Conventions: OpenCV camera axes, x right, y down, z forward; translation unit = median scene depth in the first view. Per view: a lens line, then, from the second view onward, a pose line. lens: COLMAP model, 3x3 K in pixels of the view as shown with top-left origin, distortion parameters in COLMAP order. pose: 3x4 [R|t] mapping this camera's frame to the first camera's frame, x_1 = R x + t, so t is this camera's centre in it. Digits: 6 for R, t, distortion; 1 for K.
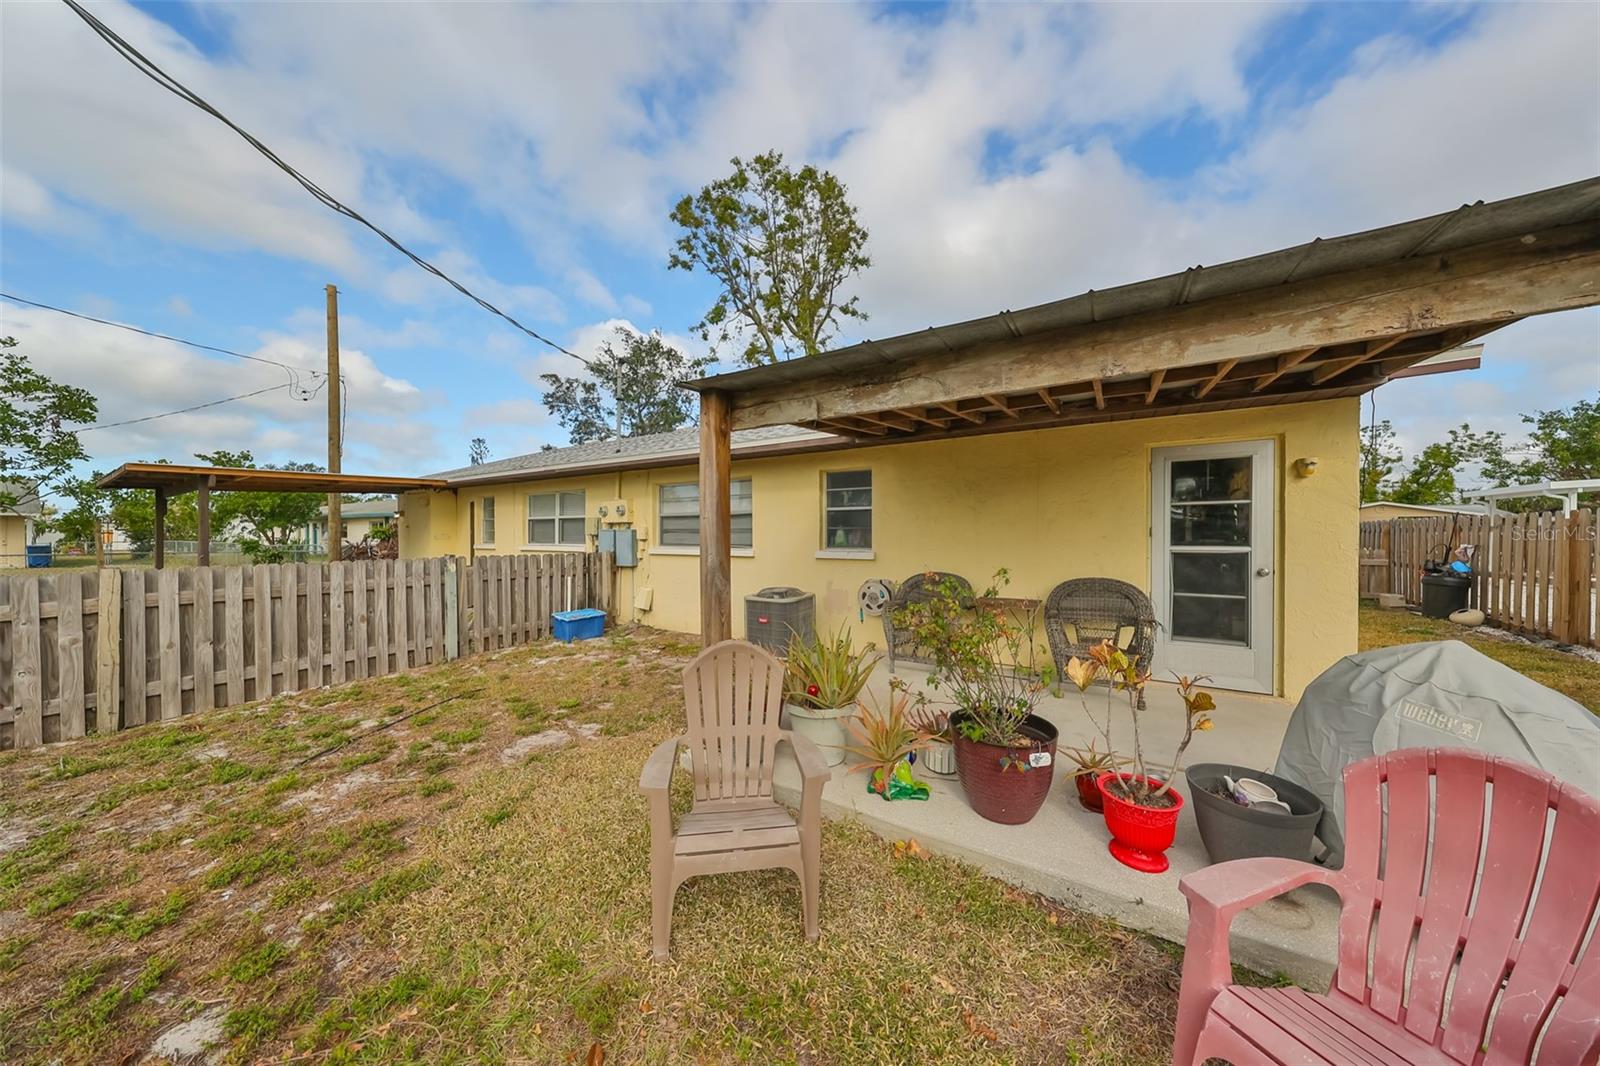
lens RADIAL K [[495.1, 0, 798.4], [0, 495.1, 549.9], [0, 0, 1]] dist [-0.002162, -0.000031]
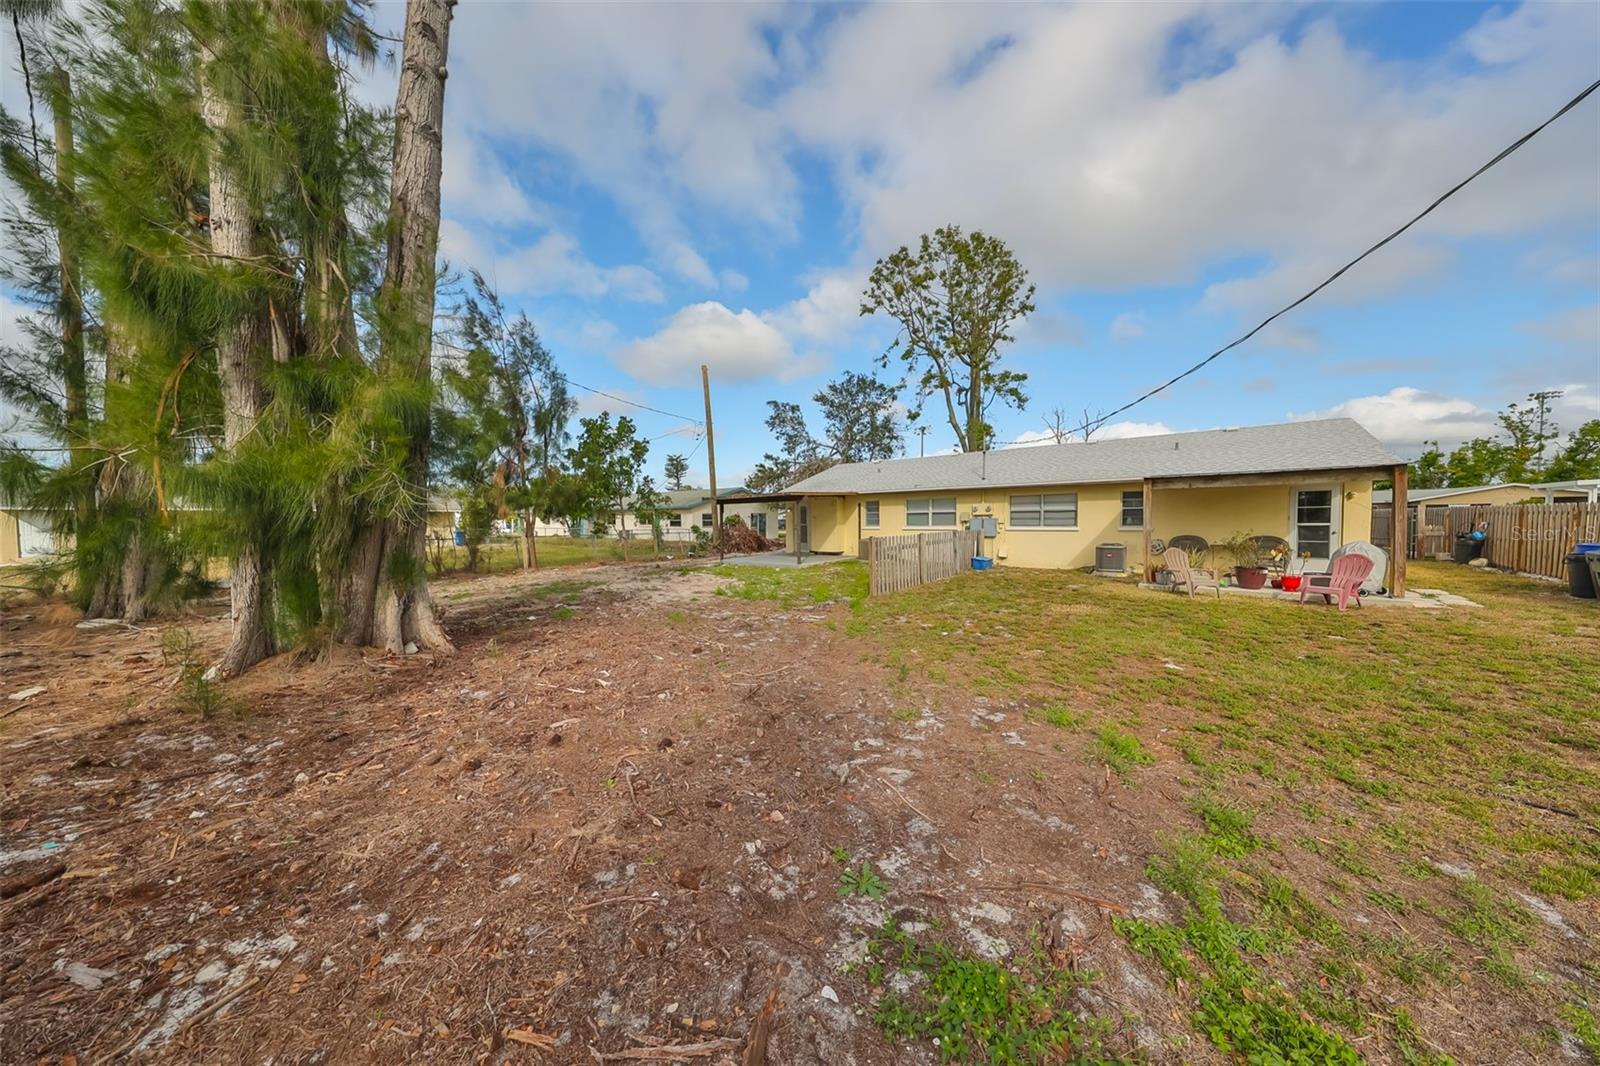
lens RADIAL K [[479.2, 0, 802.8], [0, 479.2, 548.8], [0, 0, 1]] dist [-0.010060, 0.000001]
pose [[0.988516, -0.000203, -0.151113, -0.269611], [0.004988, 0.999498, 0.031284, 0.006692], [0.151031, -0.031679, 0.988021, -0.347868]]
